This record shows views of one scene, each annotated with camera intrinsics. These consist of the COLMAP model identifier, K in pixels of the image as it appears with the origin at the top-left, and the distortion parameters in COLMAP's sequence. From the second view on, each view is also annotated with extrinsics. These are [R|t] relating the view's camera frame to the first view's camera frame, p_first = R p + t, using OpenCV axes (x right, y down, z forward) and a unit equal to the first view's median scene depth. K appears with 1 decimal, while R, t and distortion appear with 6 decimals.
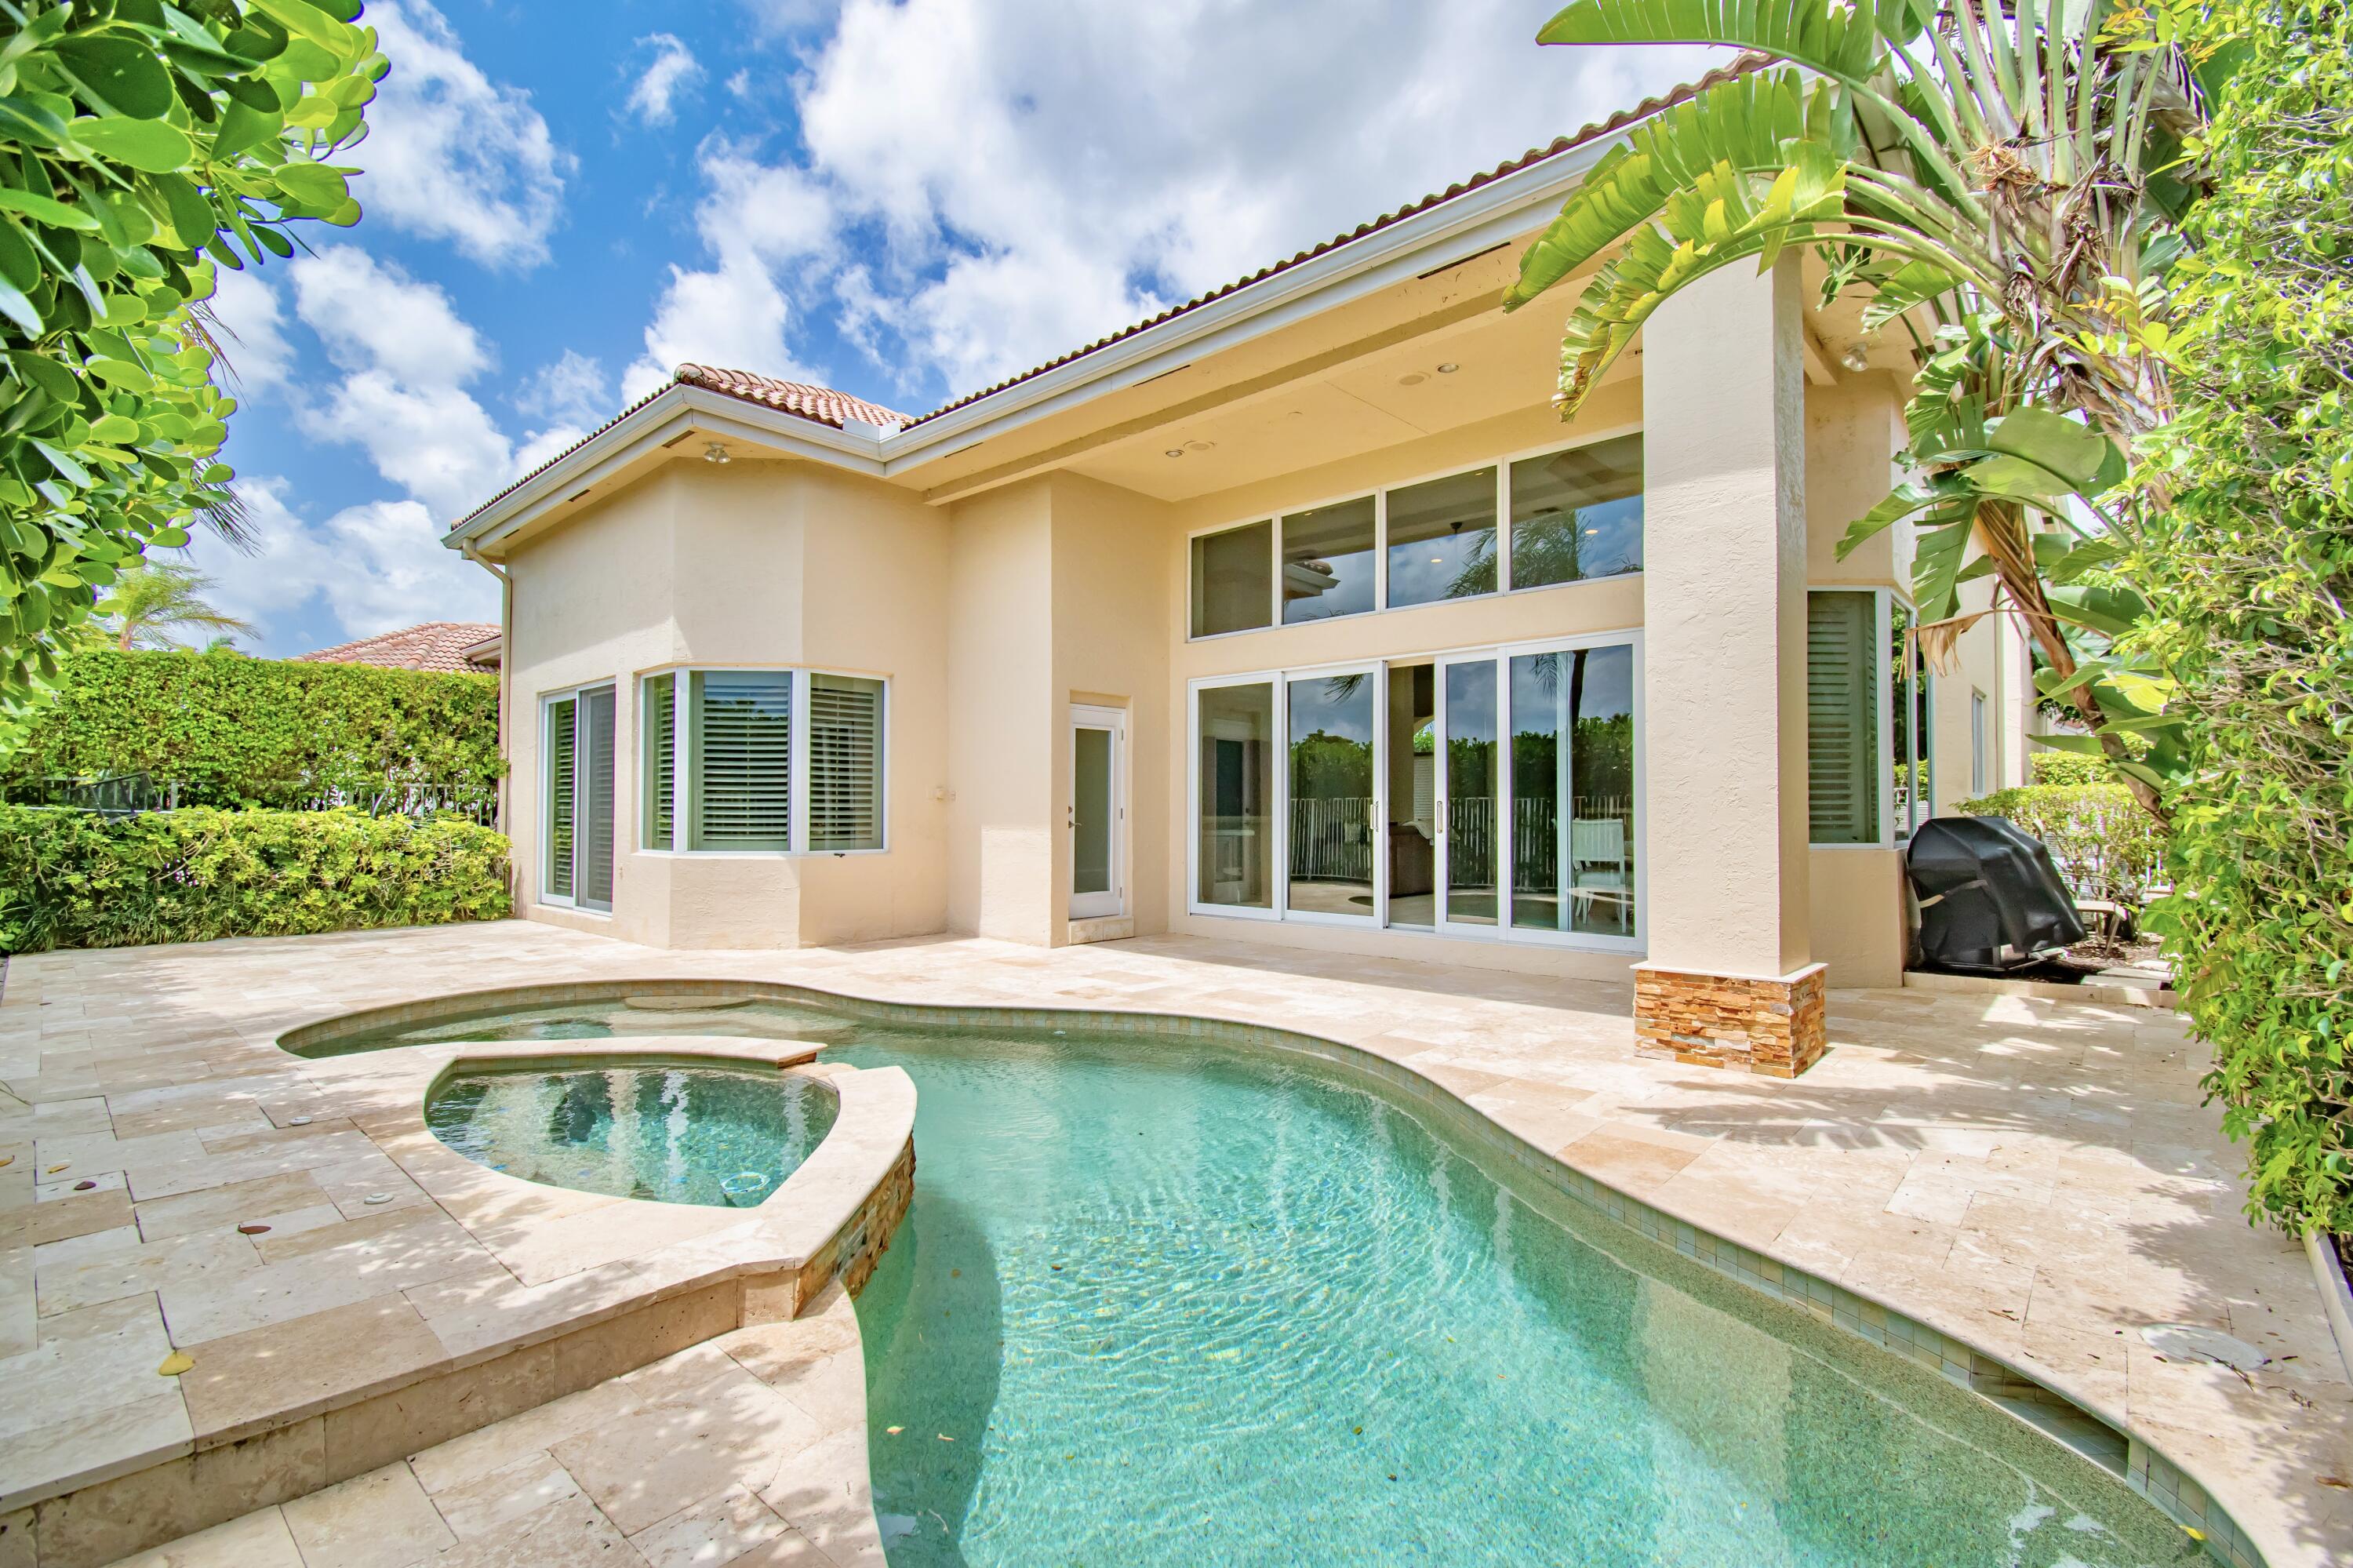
lens RADIAL K [[1048.0, 0, 1193.7], [0, 1048.0, 781.1], [0, 0, 1]] dist [0.004962, -0.020645]
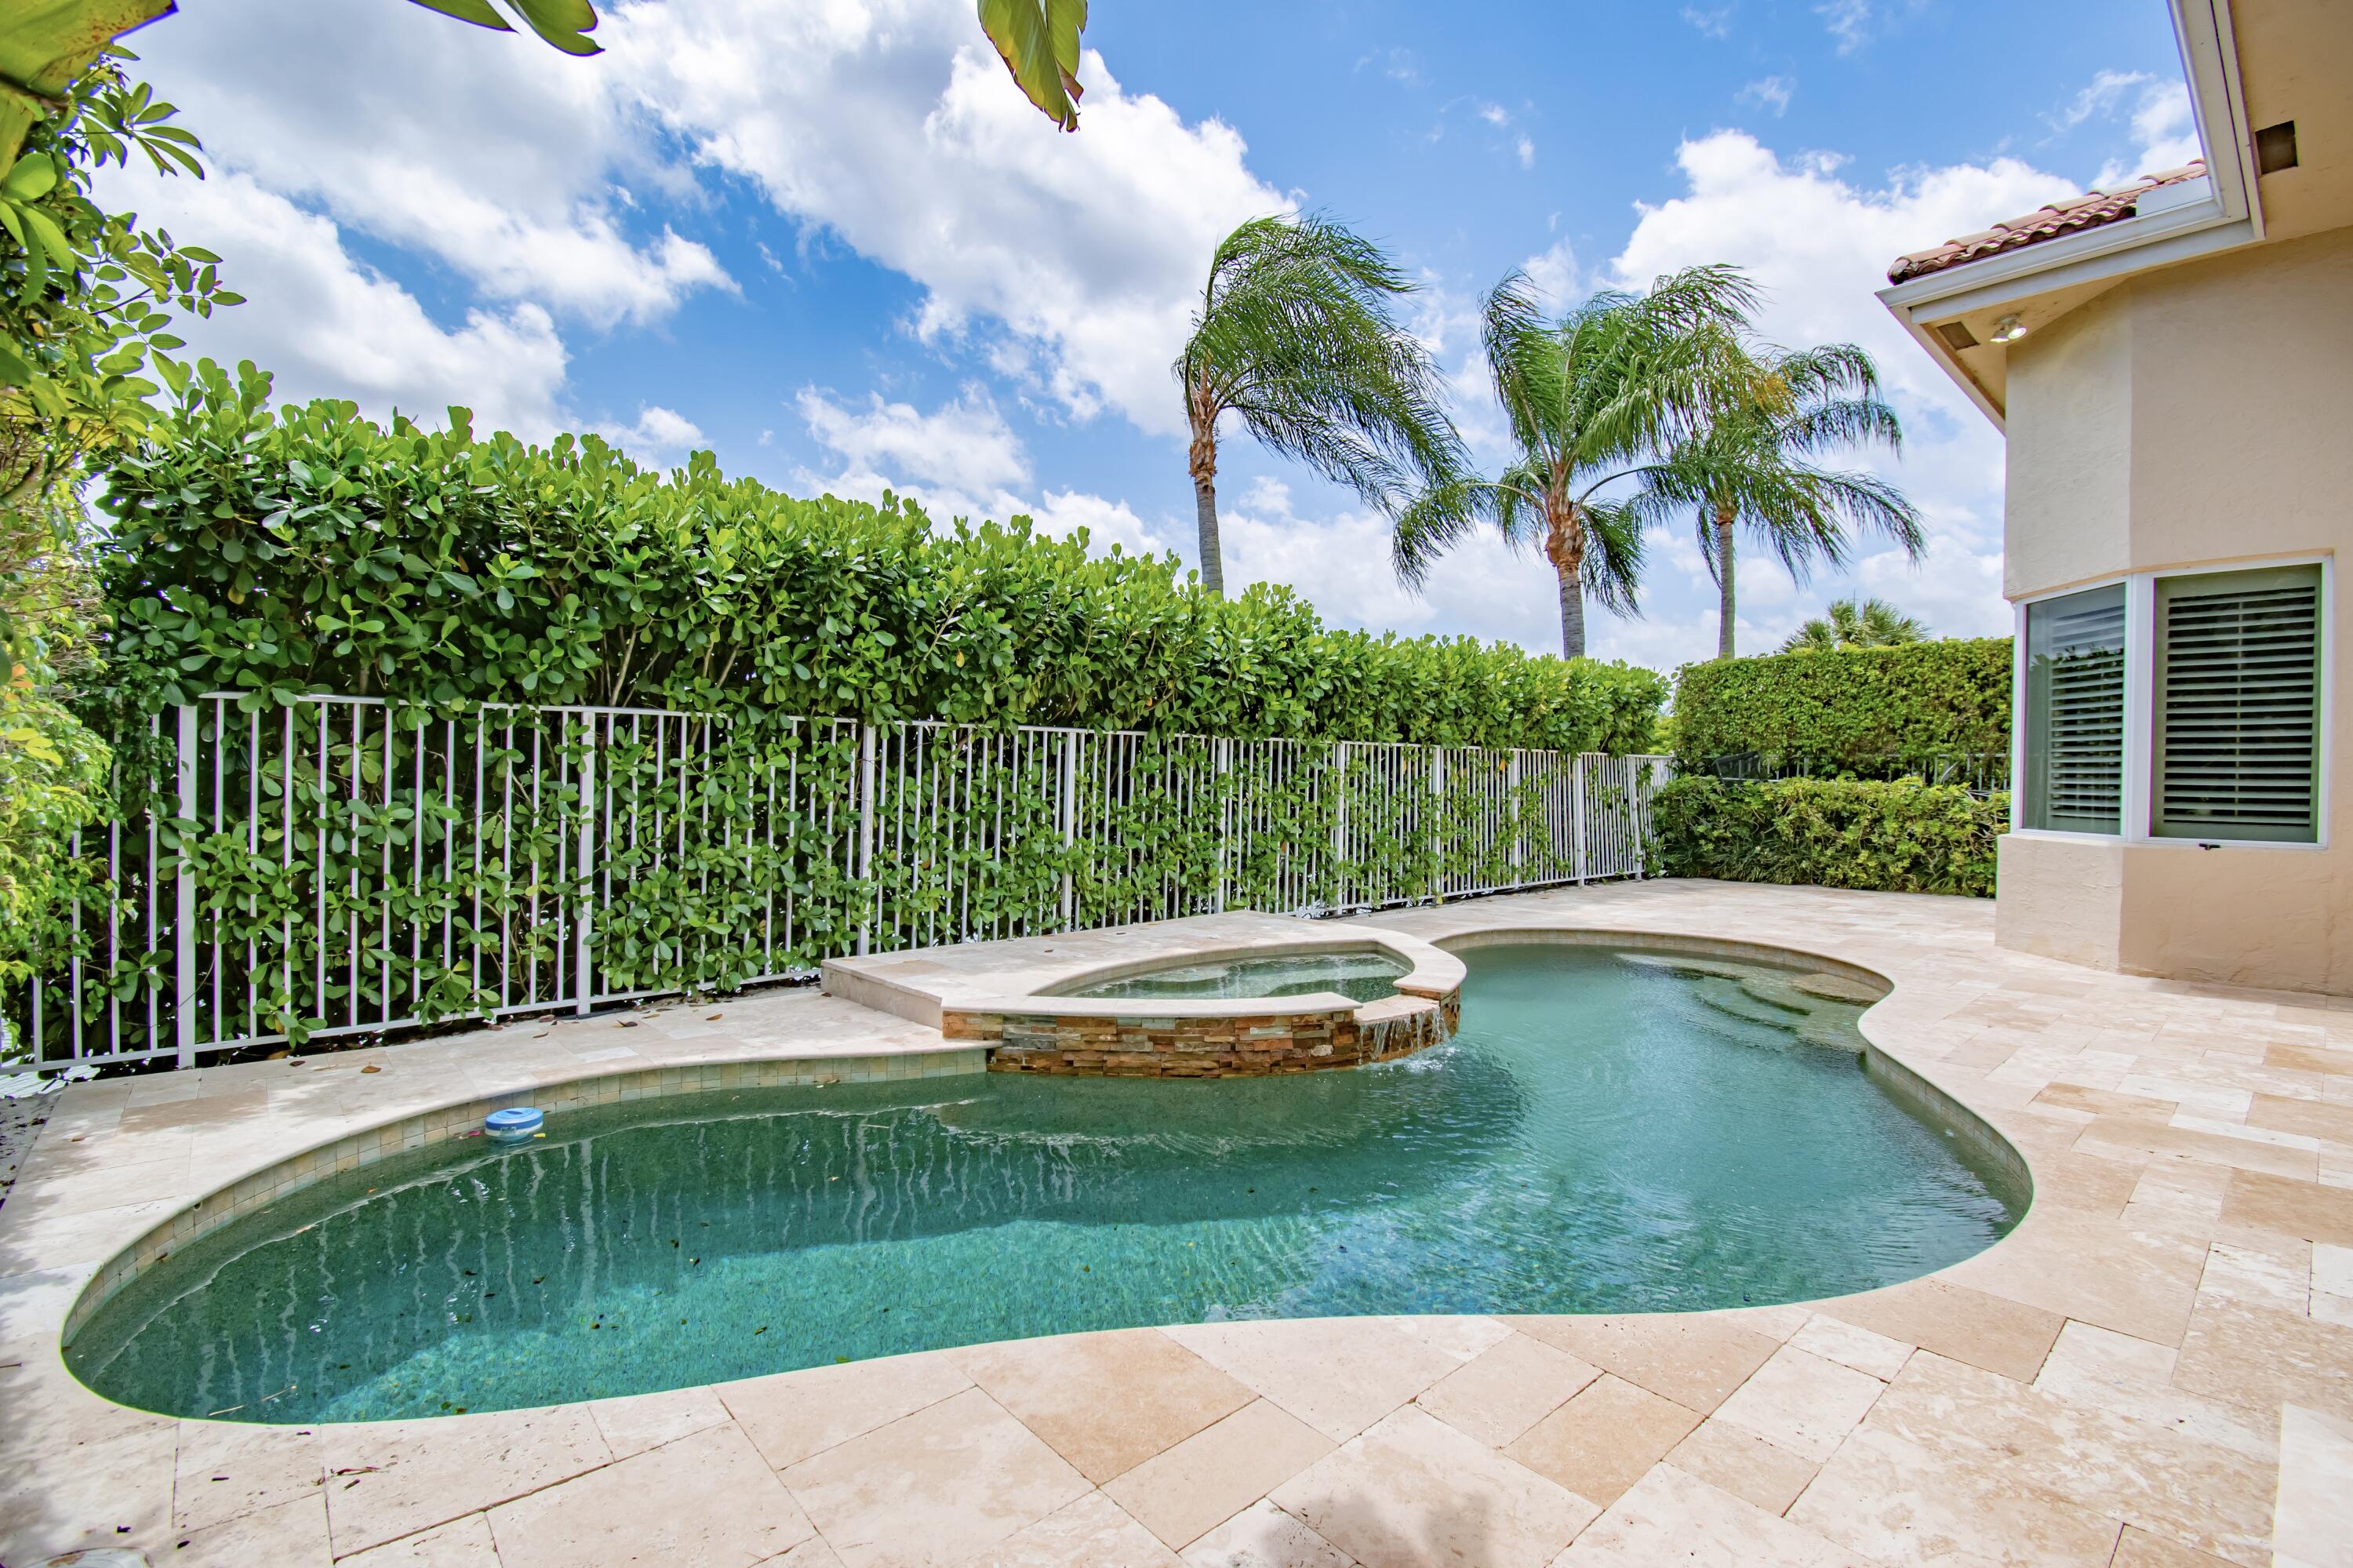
lens RADIAL K [[1048.0, 0, 1193.7], [0, 1048.0, 781.1], [0, 0, 1]] dist [0.004962, -0.020645]
pose [[-0.116753, 0.001729, -0.993159, 0.370391], [0.019013, 0.999819, -0.000495, 0.017198], [0.992979, -0.018941, -0.116765, 0.434466]]
